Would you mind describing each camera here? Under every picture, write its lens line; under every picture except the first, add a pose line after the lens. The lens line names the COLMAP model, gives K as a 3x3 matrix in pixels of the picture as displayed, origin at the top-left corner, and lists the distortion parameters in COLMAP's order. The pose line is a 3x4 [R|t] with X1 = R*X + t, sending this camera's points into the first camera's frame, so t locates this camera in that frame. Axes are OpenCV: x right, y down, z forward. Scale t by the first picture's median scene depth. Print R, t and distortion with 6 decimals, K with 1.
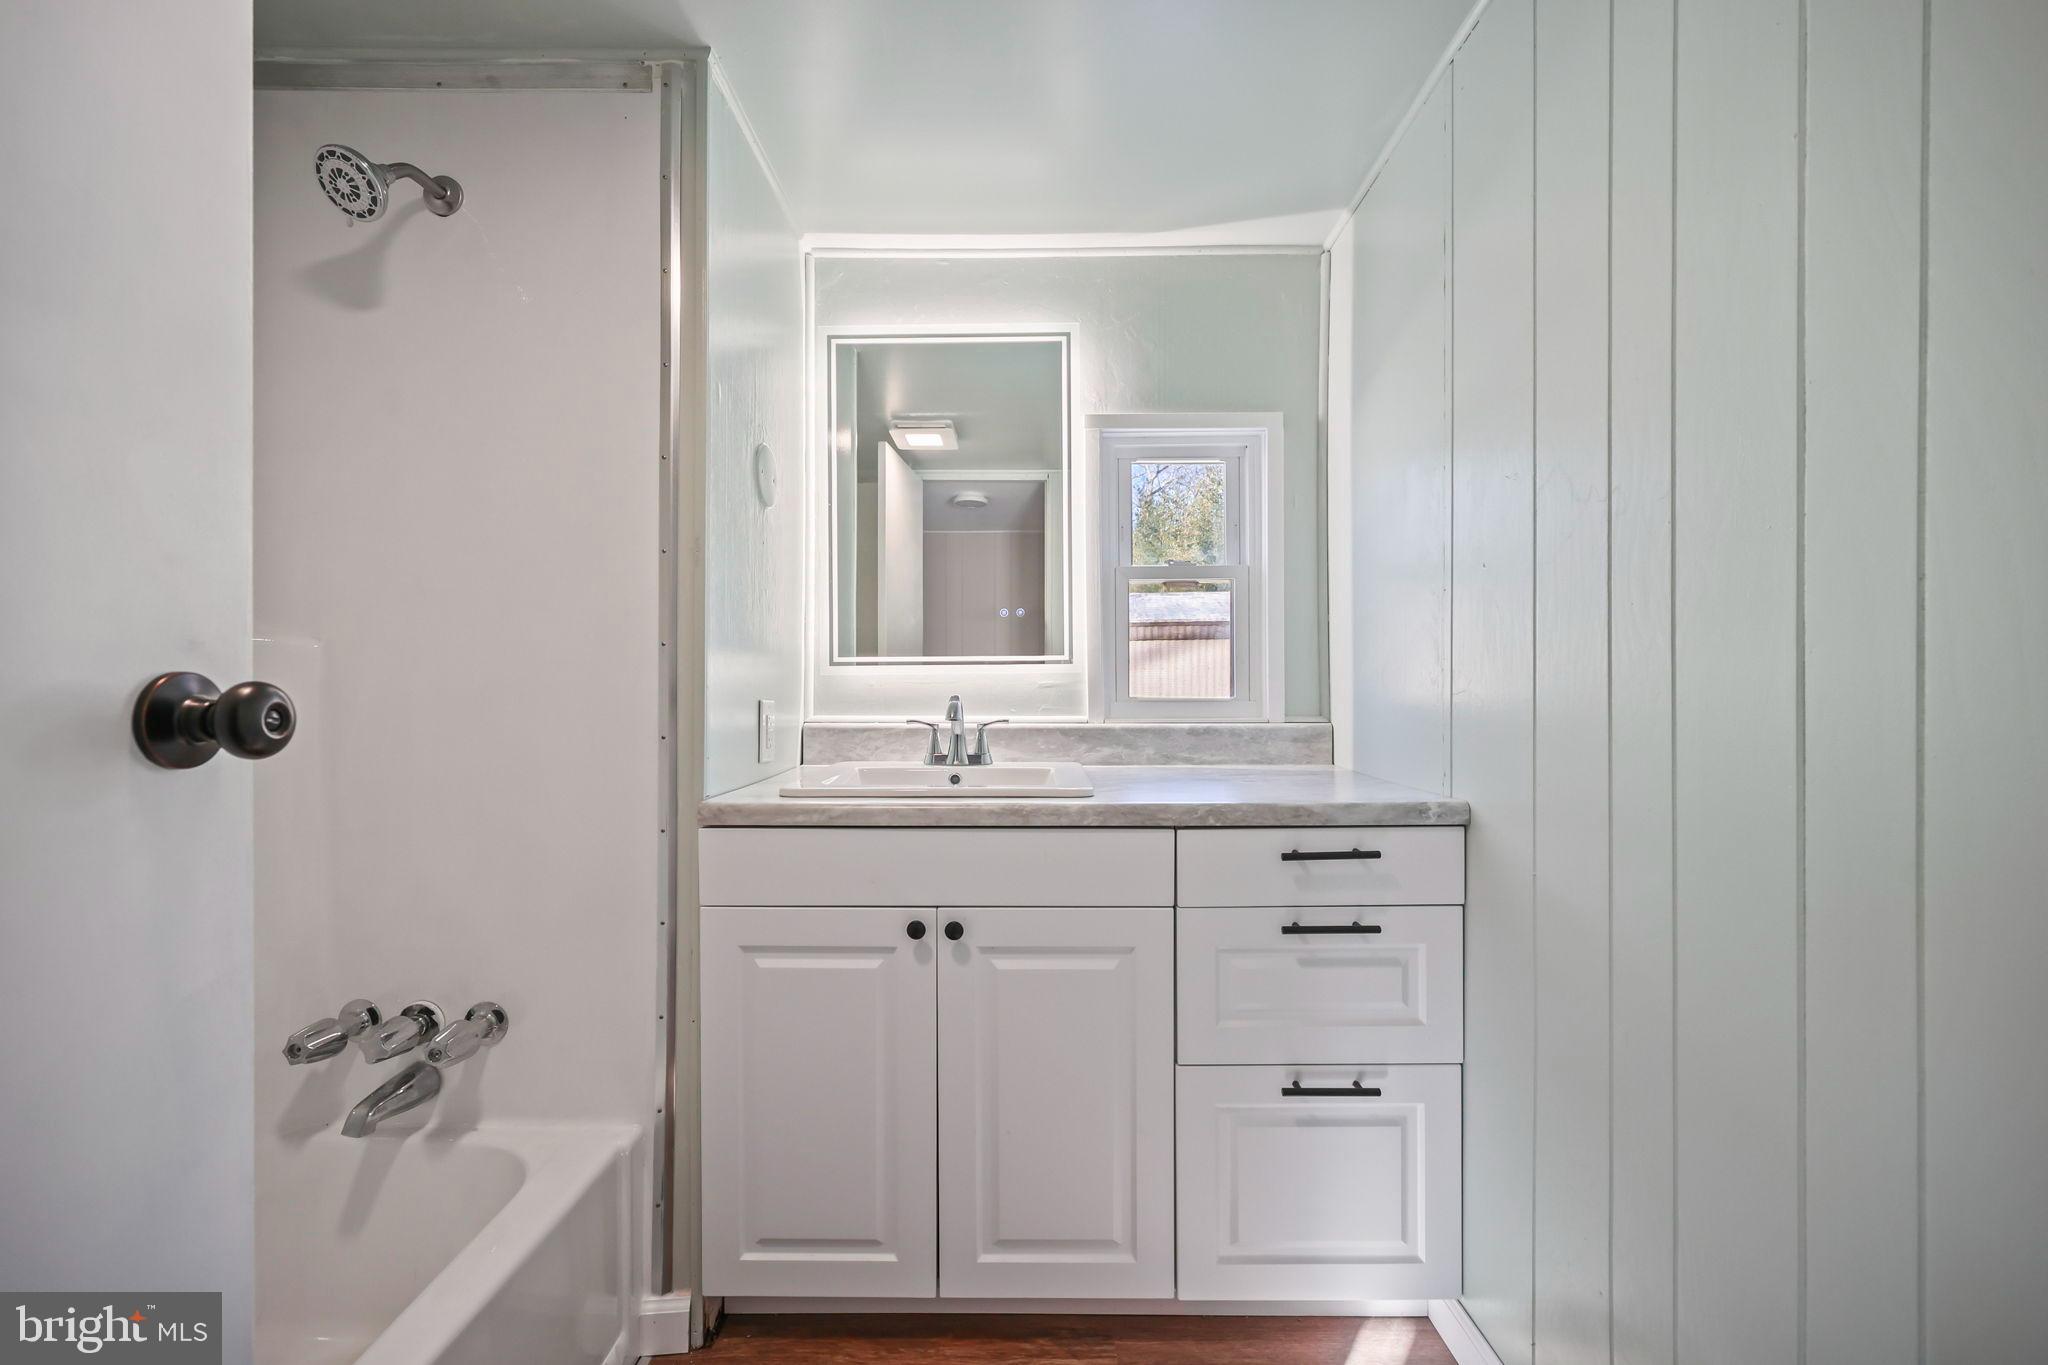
lens RADIAL K [[860.3, 0, 1032.8], [0, 860.3, 690.3], [0, 0, 1]] dist [-0.002169, -0.000654]
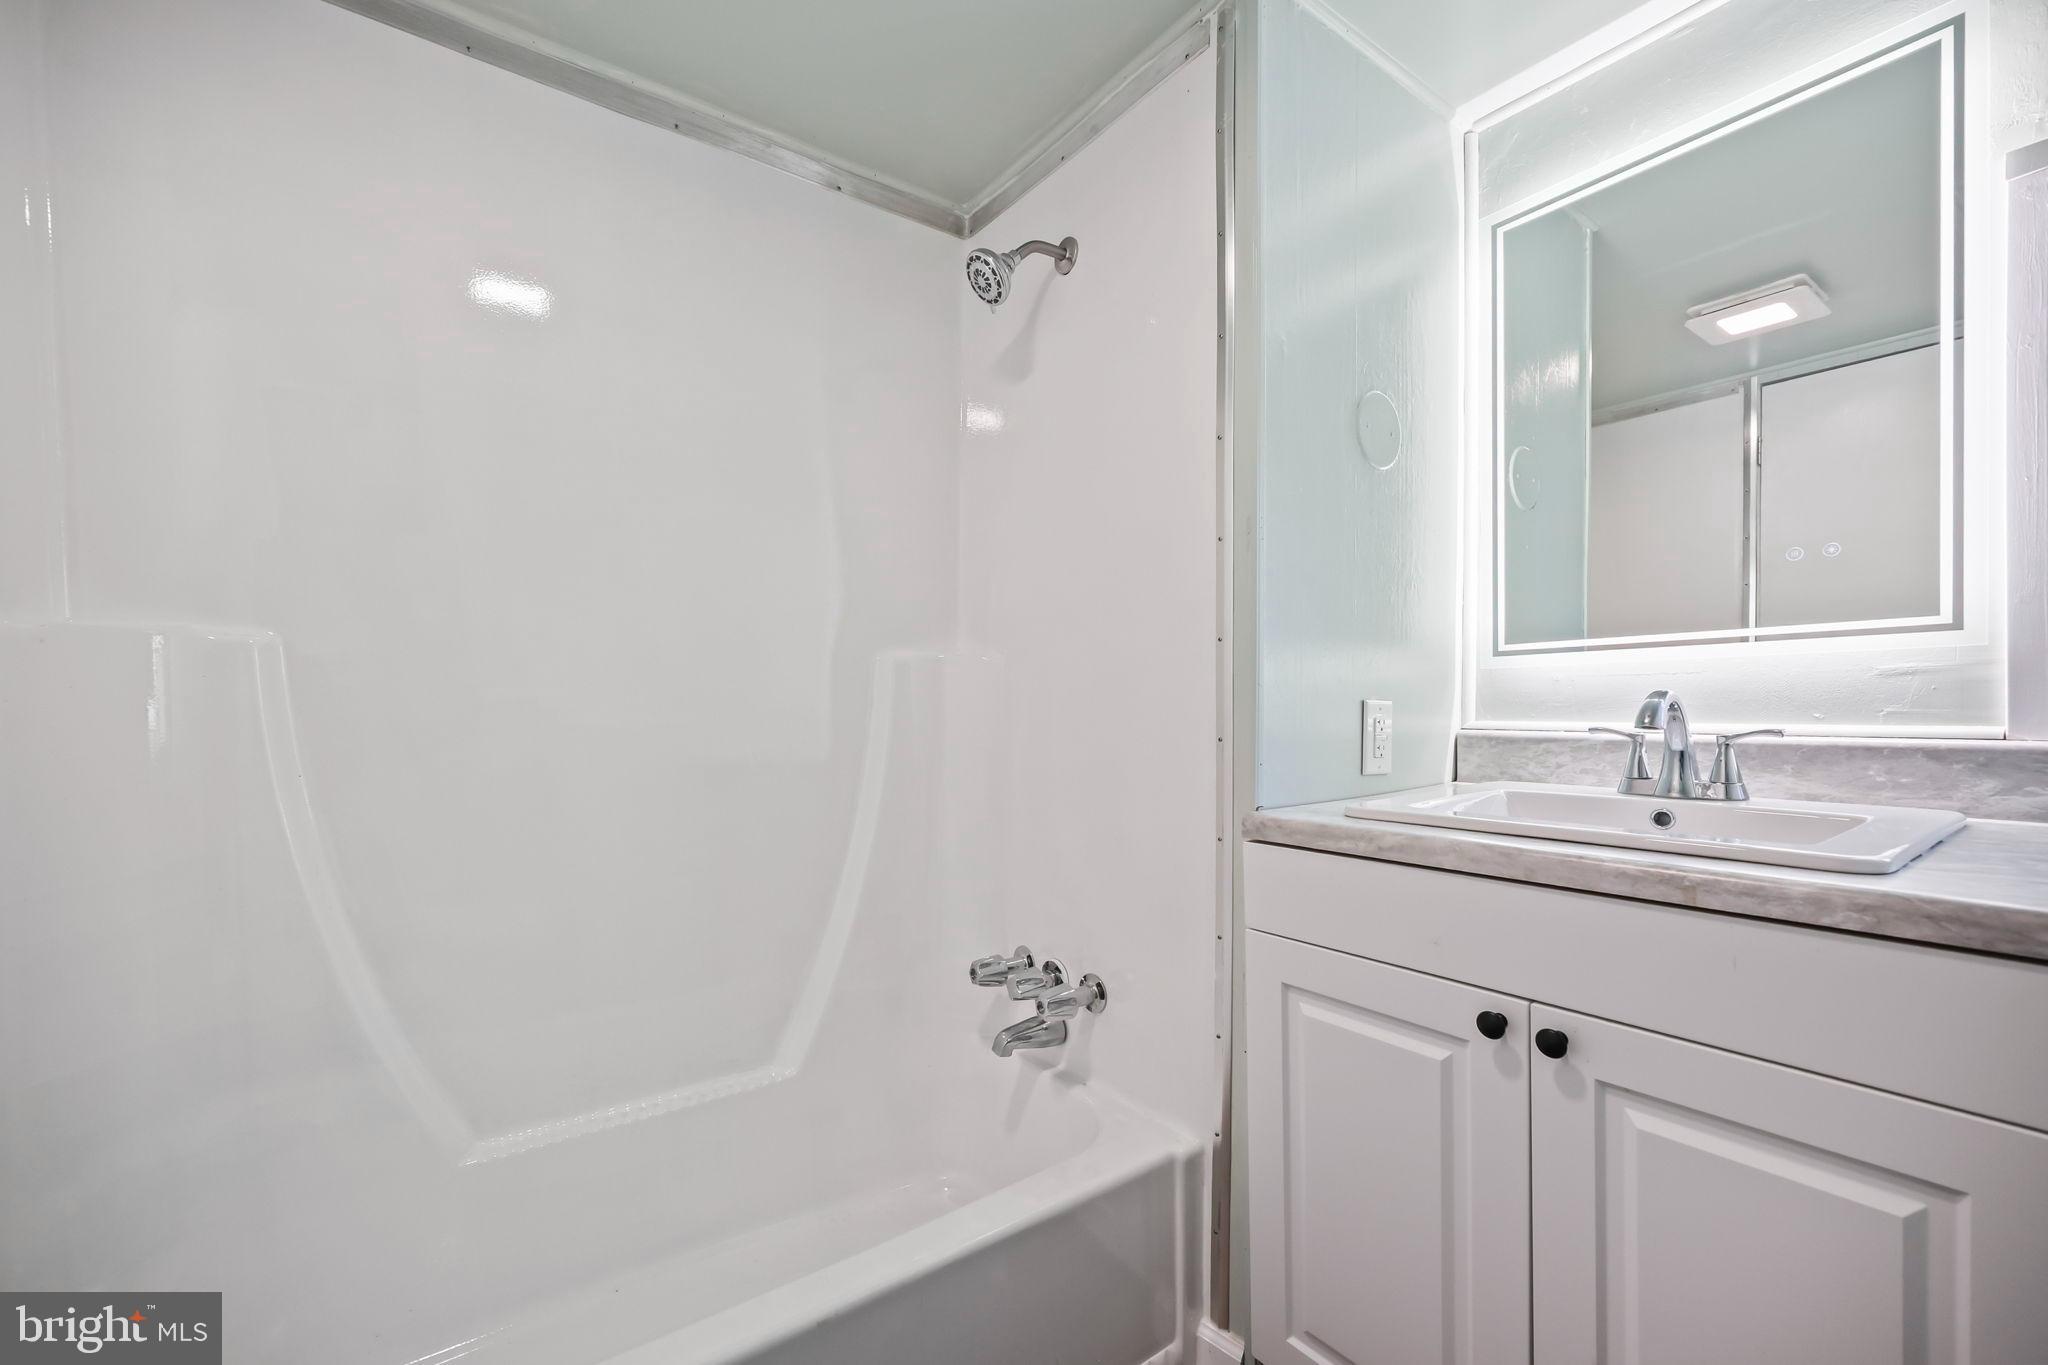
lens RADIAL K [[860.3, 0, 1050.5], [0, 860.3, 721.2], [0, 0, 1]] dist [-0.002169, -0.000654]
pose [[0.573179, 0.008445, -0.819387, 0.175938], [0.009881, 0.999803, 0.017217, 0.013131], [0.819371, -0.017965, 0.572983, 0.240773]]
